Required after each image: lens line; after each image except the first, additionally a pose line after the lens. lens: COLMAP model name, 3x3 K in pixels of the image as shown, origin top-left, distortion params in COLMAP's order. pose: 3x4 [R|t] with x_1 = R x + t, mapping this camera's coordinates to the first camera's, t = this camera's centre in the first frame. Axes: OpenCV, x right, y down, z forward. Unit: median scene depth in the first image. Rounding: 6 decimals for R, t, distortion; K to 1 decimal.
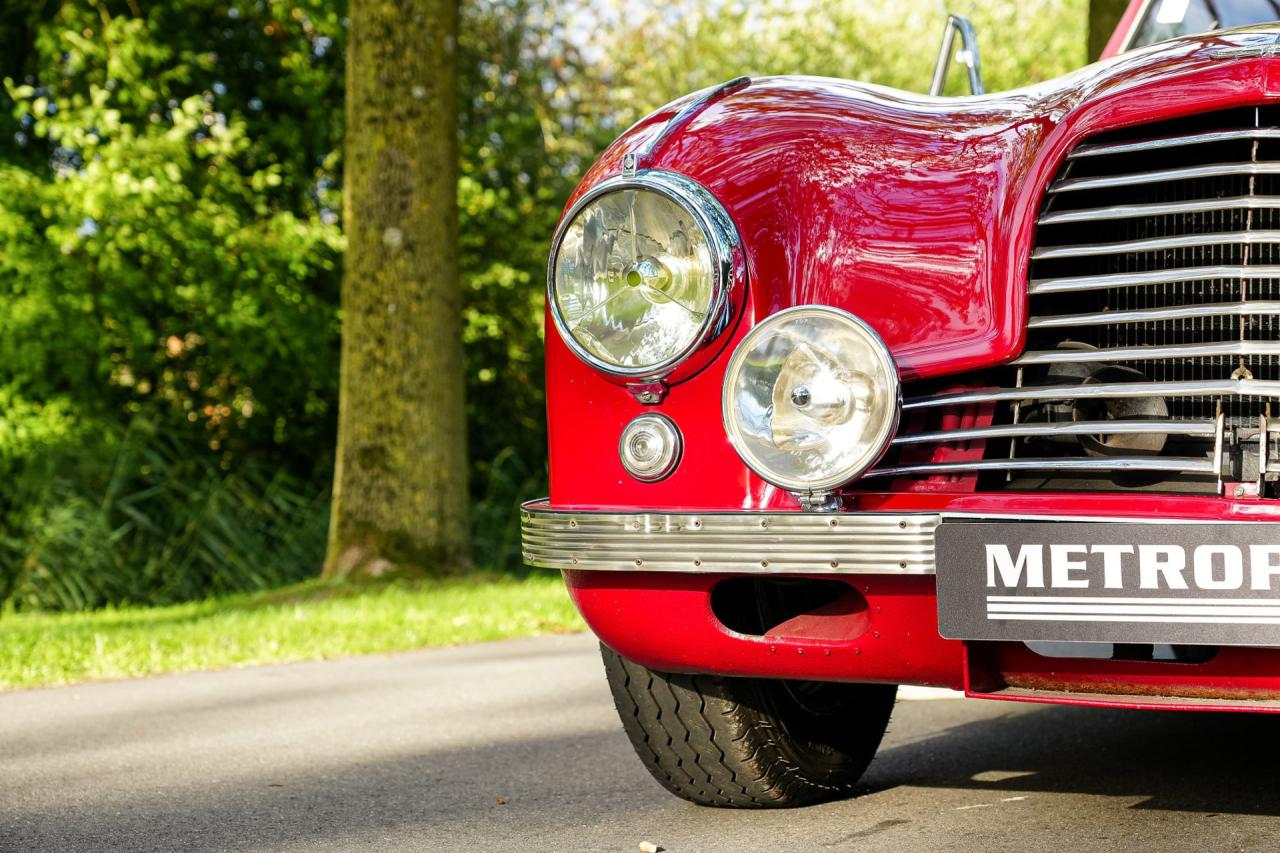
lens RADIAL K [[2808.3, 0, 617.7], [0, 2808.3, 374.9], [0, 0, 1]] dist [0.068633, 0.000000]
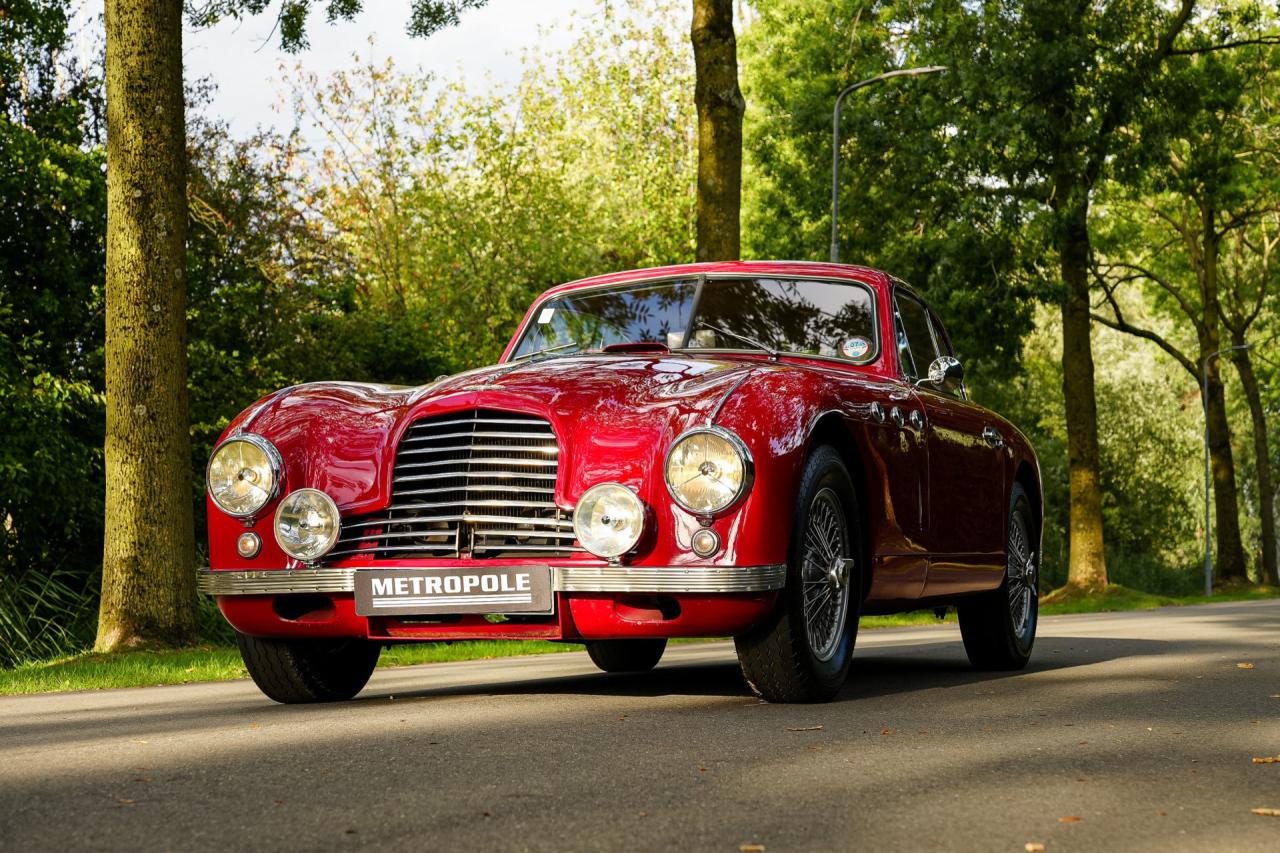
lens RADIAL K [[2692.7, 0, 637.5], [0, 2692.7, 432.9], [0, 0, 1]] dist [0.031024, 0.000000]
pose [[0.994639, -0.013992, 0.102456, 0.117011], [0.016177, 0.999659, -0.020523, -0.019813], [-0.102133, 0.022070, 0.994526, -1.476710]]
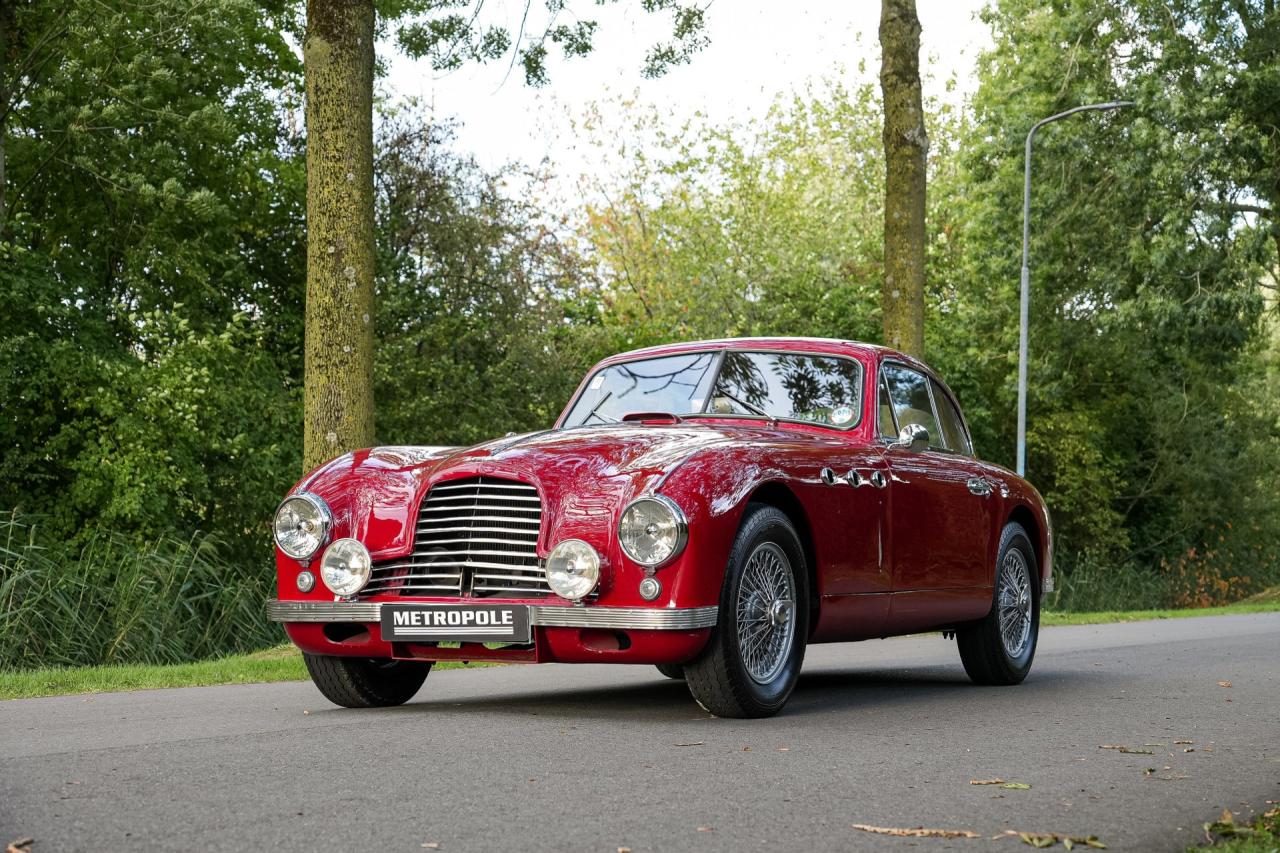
lens RADIAL K [[2563.2, 0, 583.5], [0, 2563.2, 440.6], [0, 0, 1]] dist [0.061041, 0.000000]
pose [[0.999562, -0.007104, -0.028743, 0.423999], [0.006699, 0.999877, -0.014169, -0.092661], [0.028840, 0.013970, 0.999486, -1.923645]]
